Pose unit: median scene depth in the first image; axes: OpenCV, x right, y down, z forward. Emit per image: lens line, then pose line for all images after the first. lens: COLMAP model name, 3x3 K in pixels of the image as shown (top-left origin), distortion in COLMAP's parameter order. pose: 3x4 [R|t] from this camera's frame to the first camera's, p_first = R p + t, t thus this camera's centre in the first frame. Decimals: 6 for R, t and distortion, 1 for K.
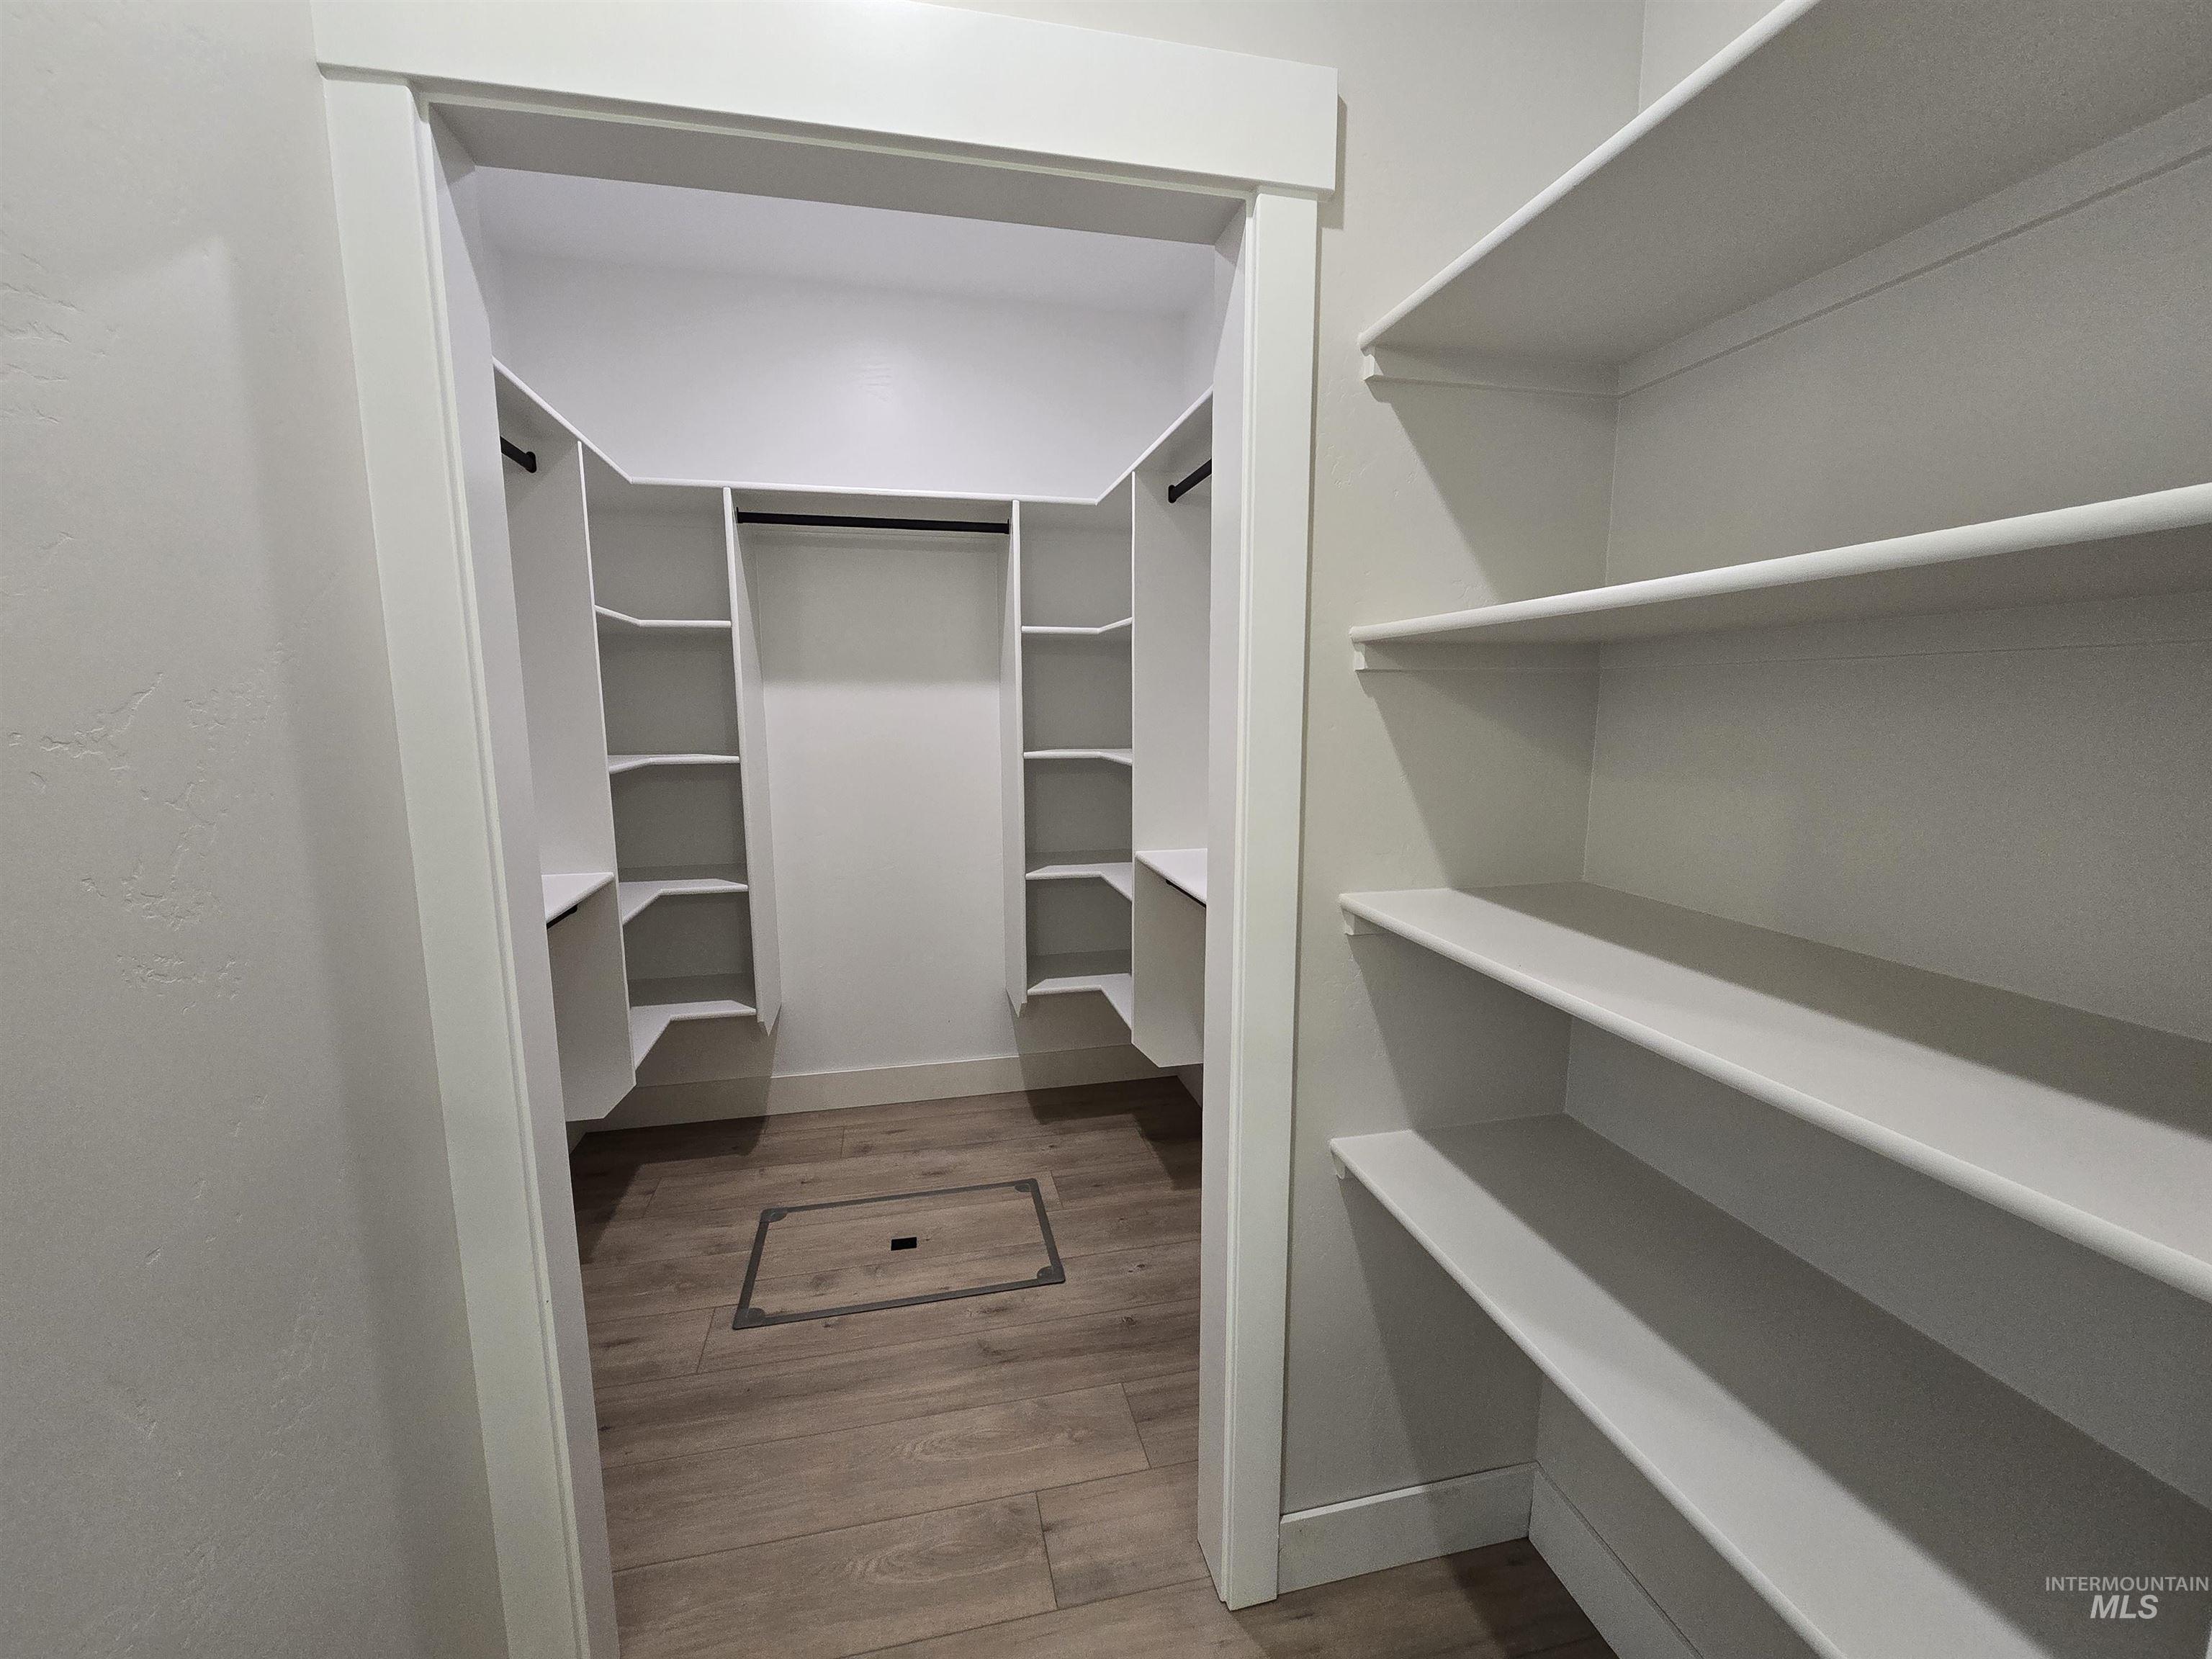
lens RADIAL K [[905.1, 0, 1101.9], [0, 905.1, 841.1], [0, 0, 1]] dist [0.001187, -0.000128]
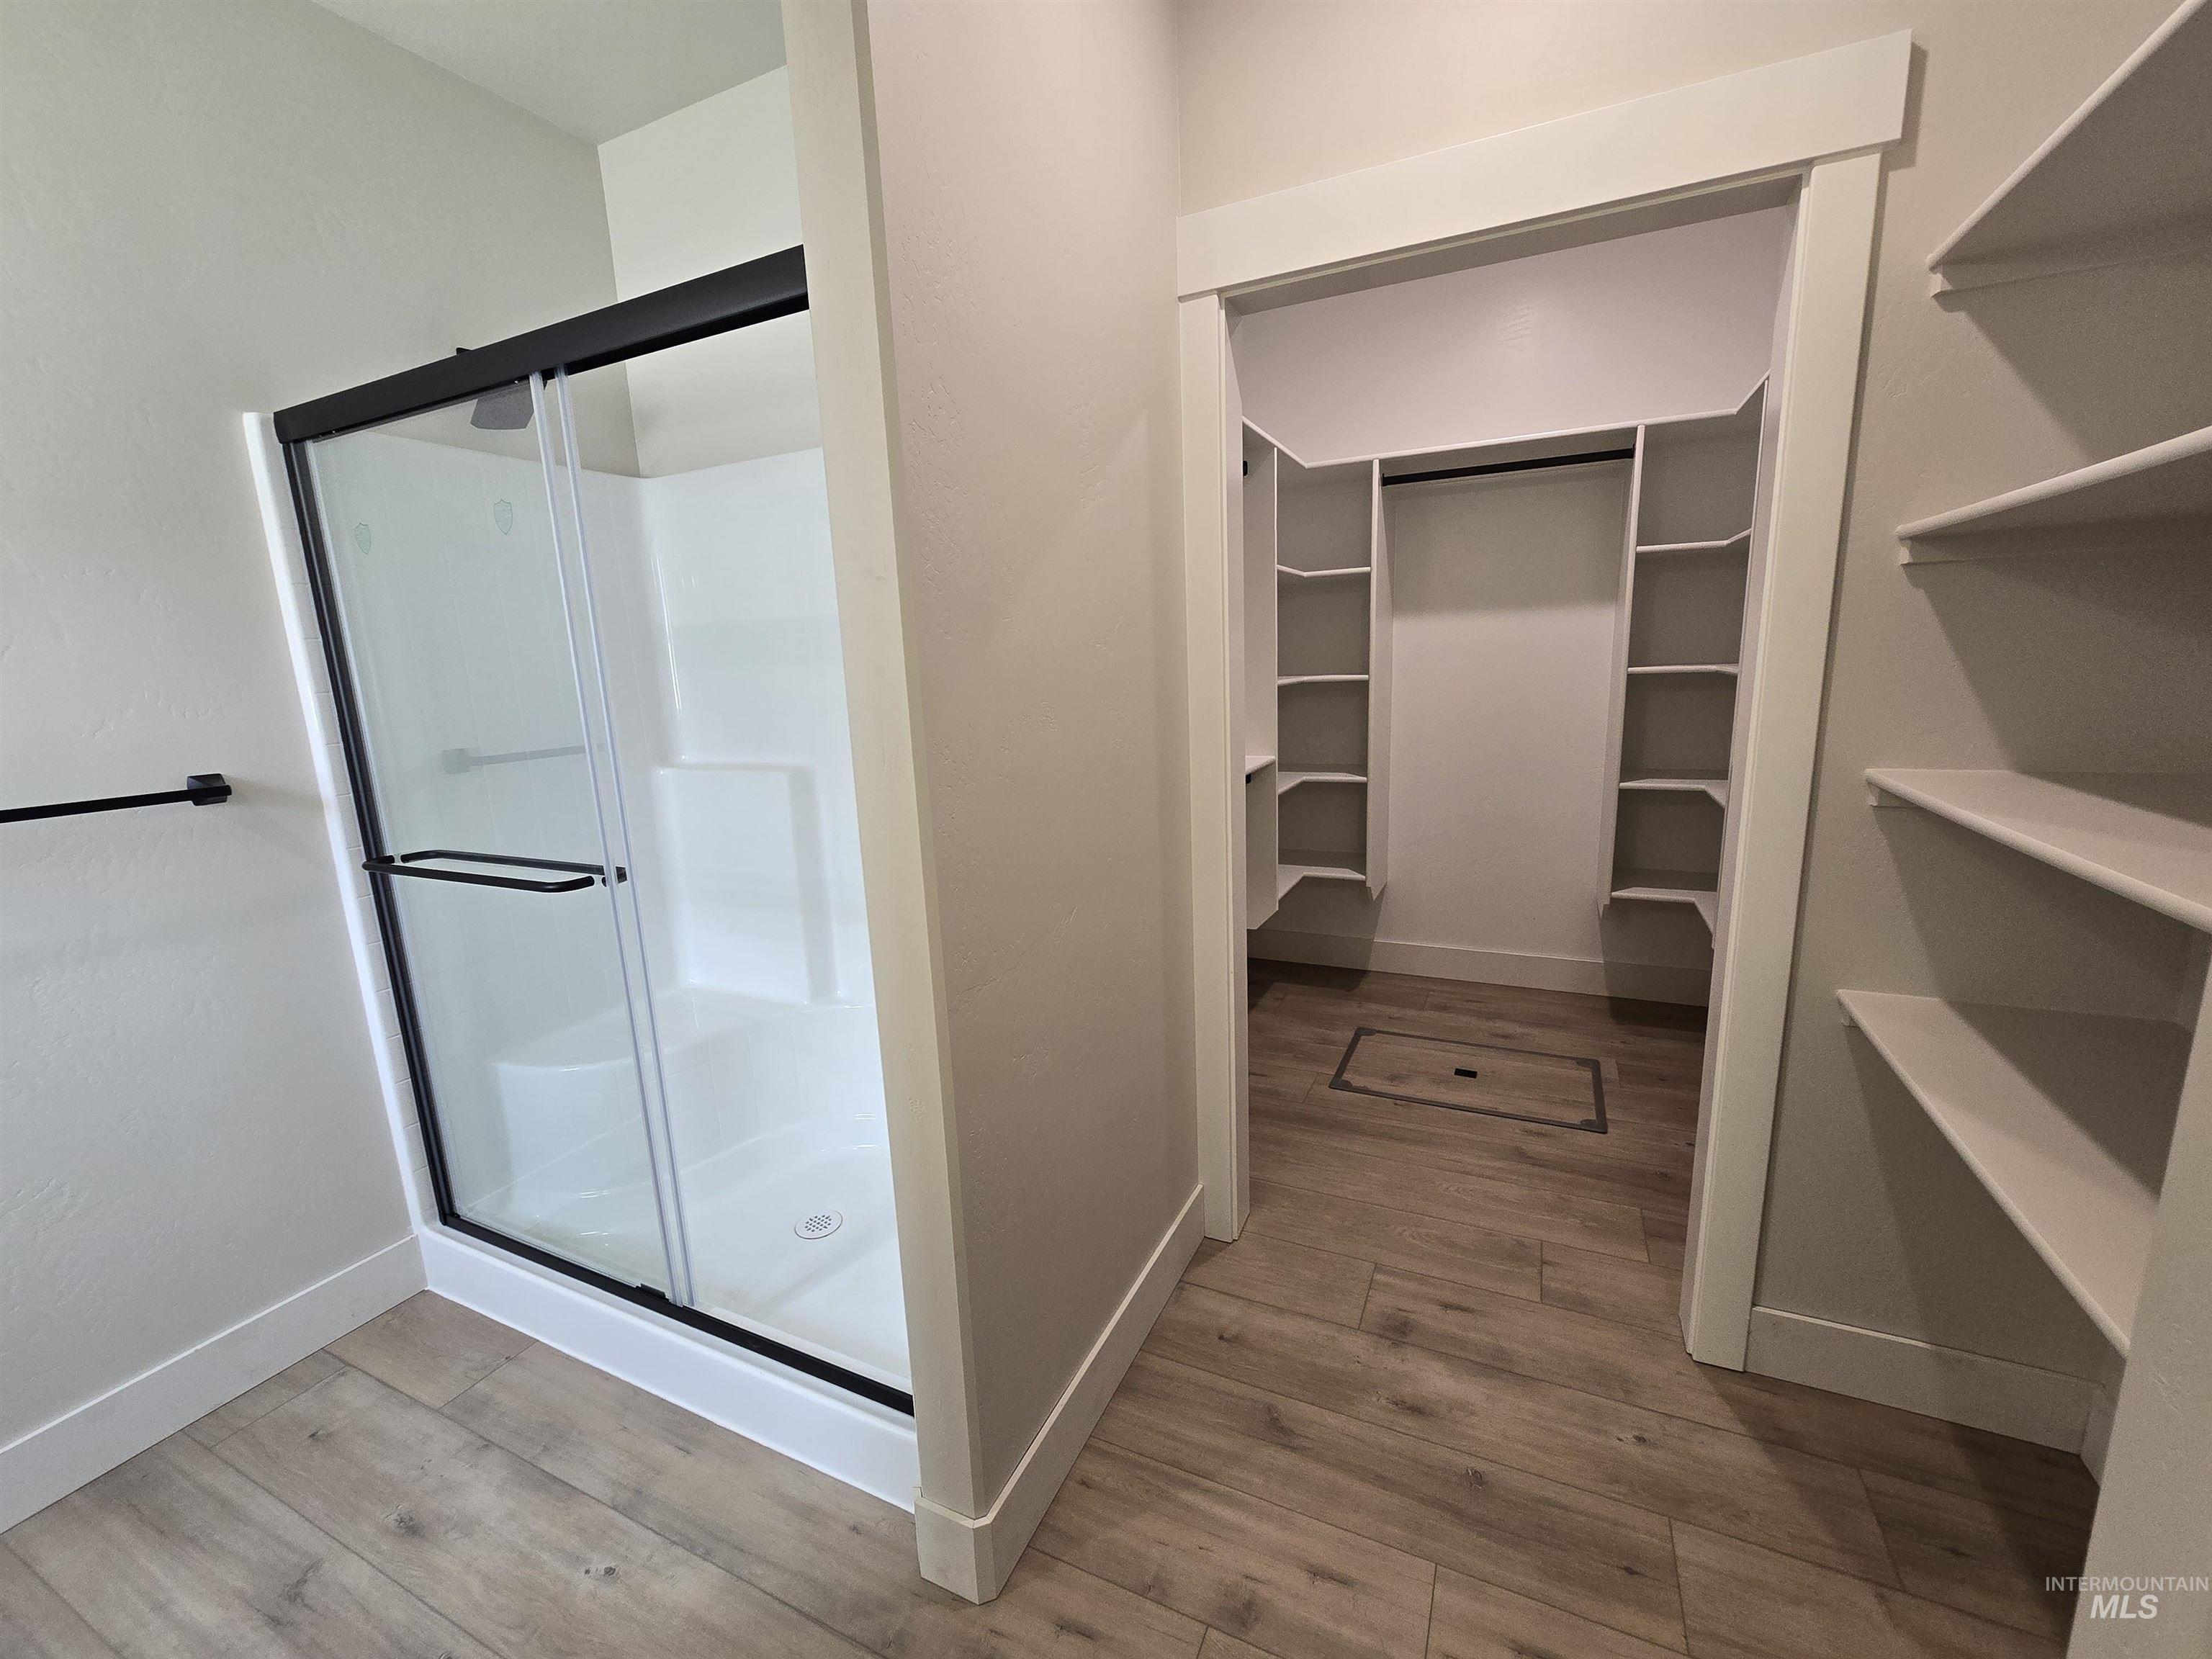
lens RADIAL K [[893.4, 0, 1106.0], [0, 893.4, 829.5], [0, 0, 1]] dist [-0.000421, -0.000229]
pose [[0.782689, 0.091983, -0.615579, 0.116390], [-0.057553, 0.995478, 0.075573, 0.056021], [0.619747, -0.023722, 0.784443, -0.245136]]
